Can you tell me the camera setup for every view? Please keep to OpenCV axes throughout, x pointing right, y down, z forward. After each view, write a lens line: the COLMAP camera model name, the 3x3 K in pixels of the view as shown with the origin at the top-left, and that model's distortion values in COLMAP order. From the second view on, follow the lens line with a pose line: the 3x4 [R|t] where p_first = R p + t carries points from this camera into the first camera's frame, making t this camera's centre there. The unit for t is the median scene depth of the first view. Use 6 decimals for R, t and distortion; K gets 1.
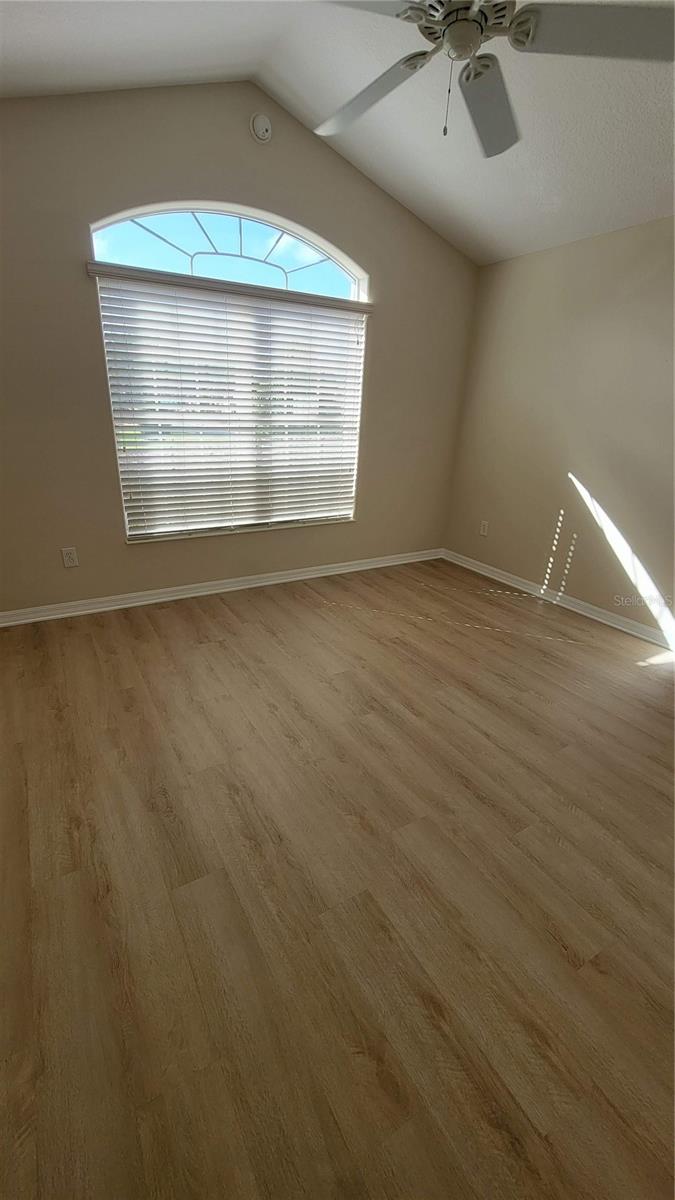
lens RADIAL K [[491.2, 0, 319.9], [0, 491.2, 599.9], [0, 0, 1]] dist [-0.007120, 0.002201]
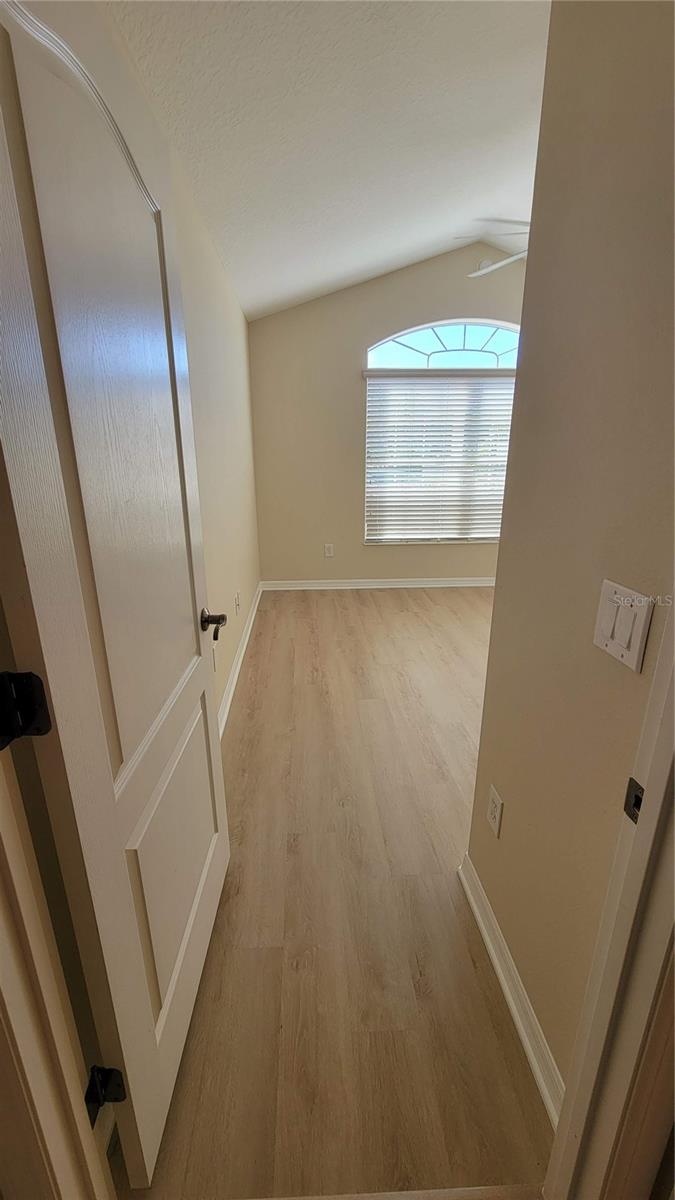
lens RADIAL K [[491.2, 0, 322.4], [0, 491.2, 597.6], [0, 0, 1]] dist [-0.007120, 0.002201]
pose [[0.887164, 0.096706, -0.451208, 0.195671], [-0.136262, 0.989093, -0.055929, 0.157014], [0.440877, 0.111101, 0.890665, -0.393014]]
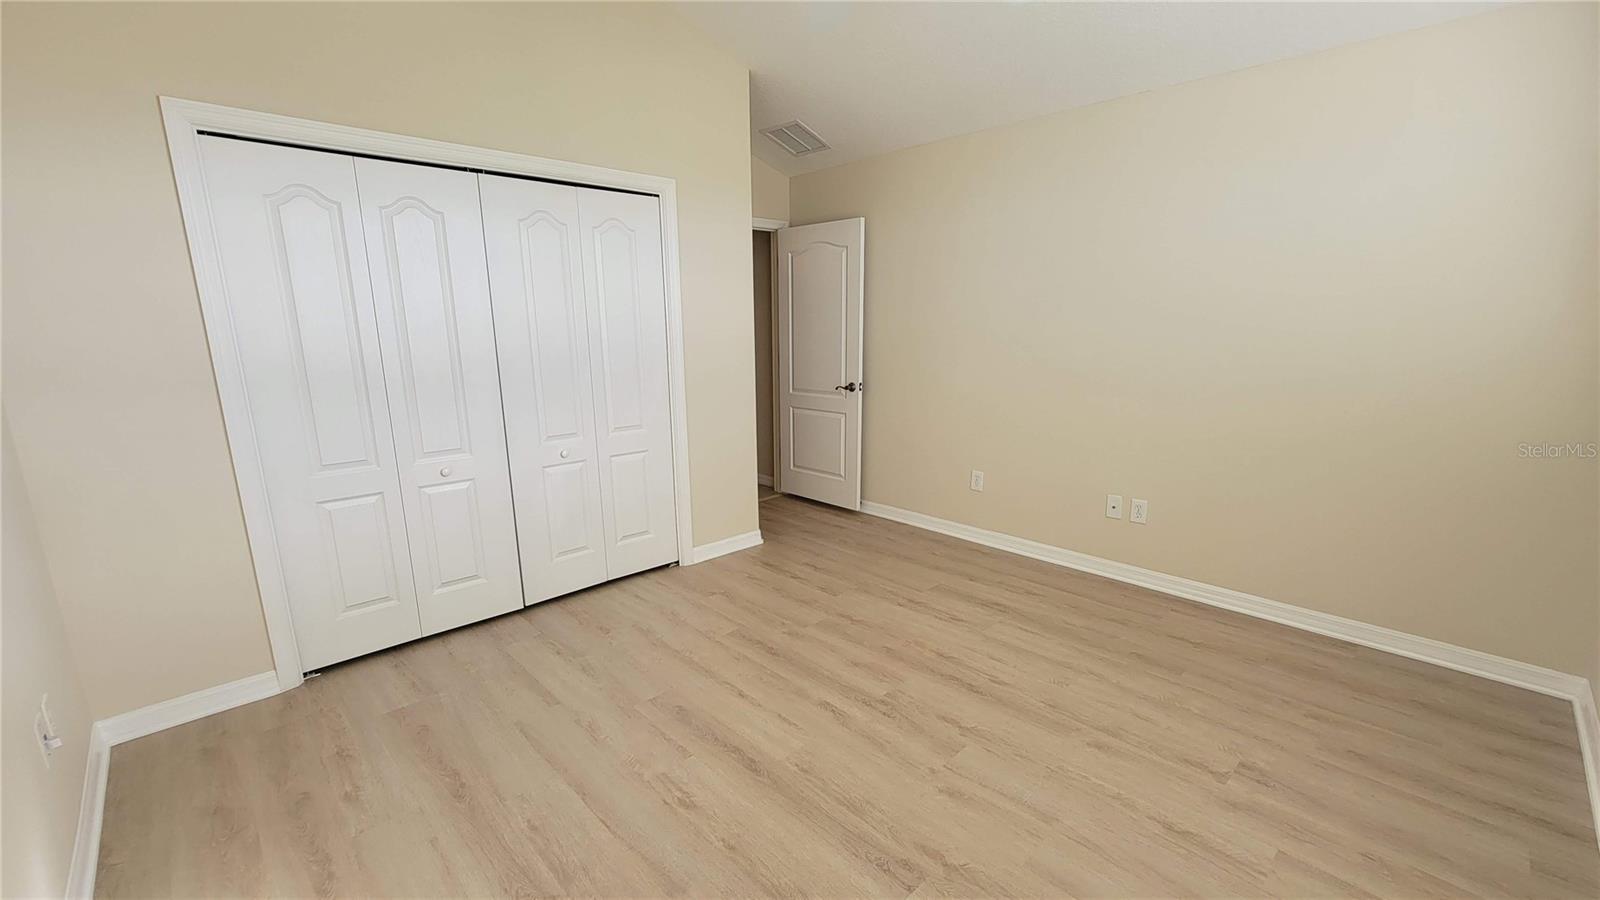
lens RADIAL K [[654.9, 0, 800.1], [0, 654.9, 460.3], [0, 0, 1]] dist [-0.007120, 0.002201]
pose [[-0.969459, 0.024256, -0.244051, 0.371213], [-0.115176, 0.833512, 0.540363, -0.493325], [0.216527, 0.551968, -0.805262, 1.246860]]
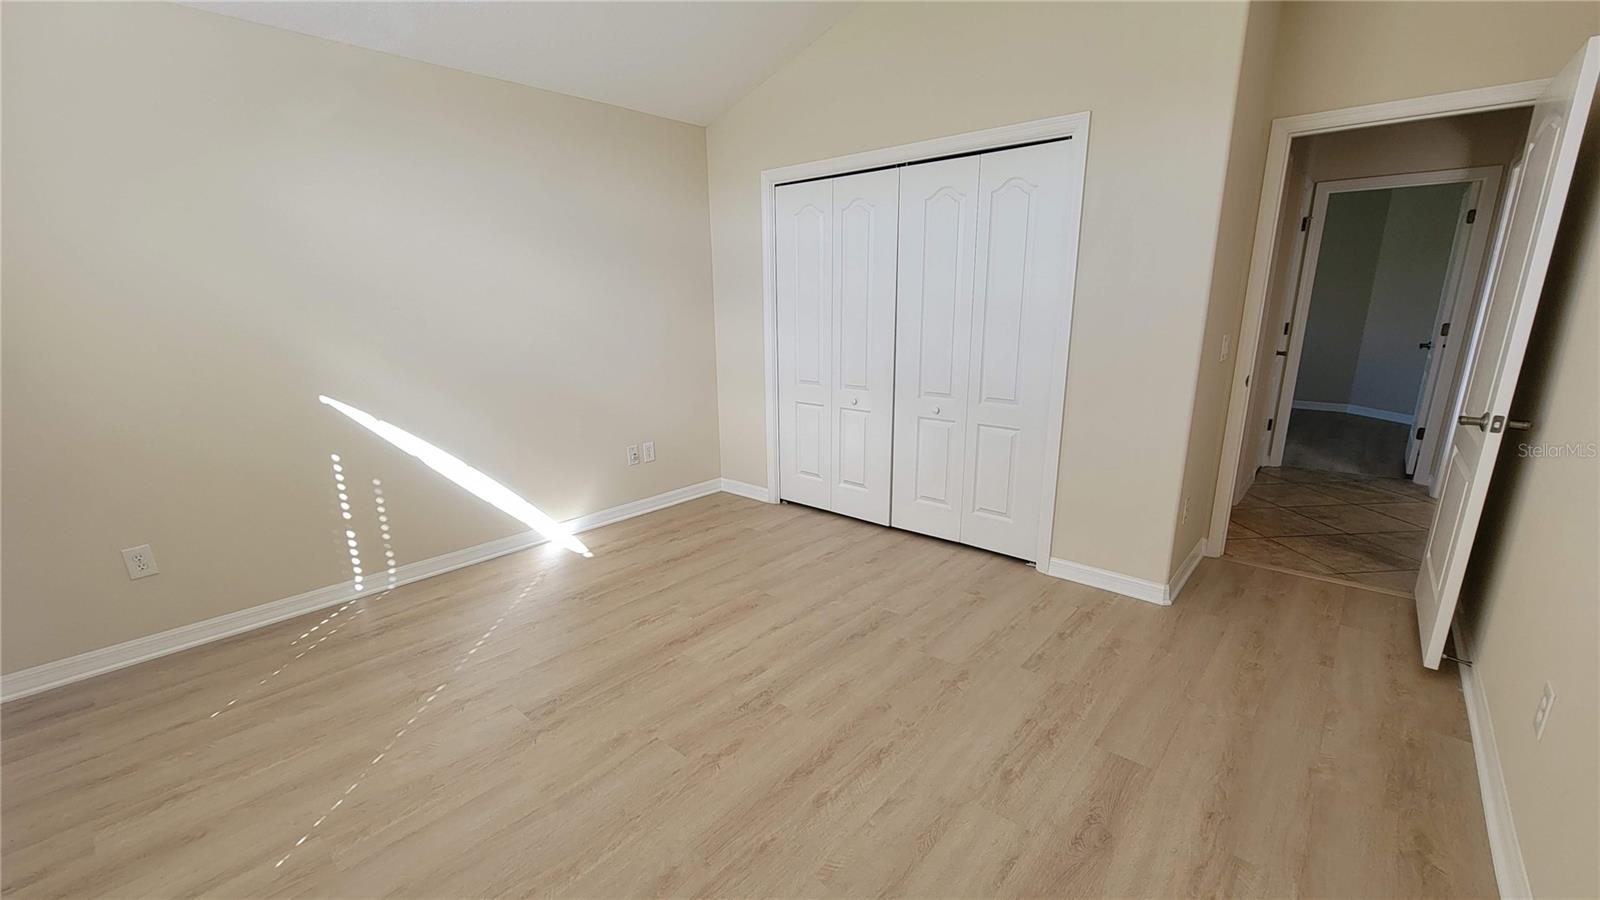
lens RADIAL K [[654.9, 0, 802.3], [0, 654.9, 463.2], [0, 0, 1]] dist [-0.007120, 0.002201]
pose [[-0.331092, -0.261470, 0.906649, -0.533329], [0.355255, 0.855602, 0.376482, -0.327315], [-0.874169, 0.446742, -0.190394, 0.772750]]
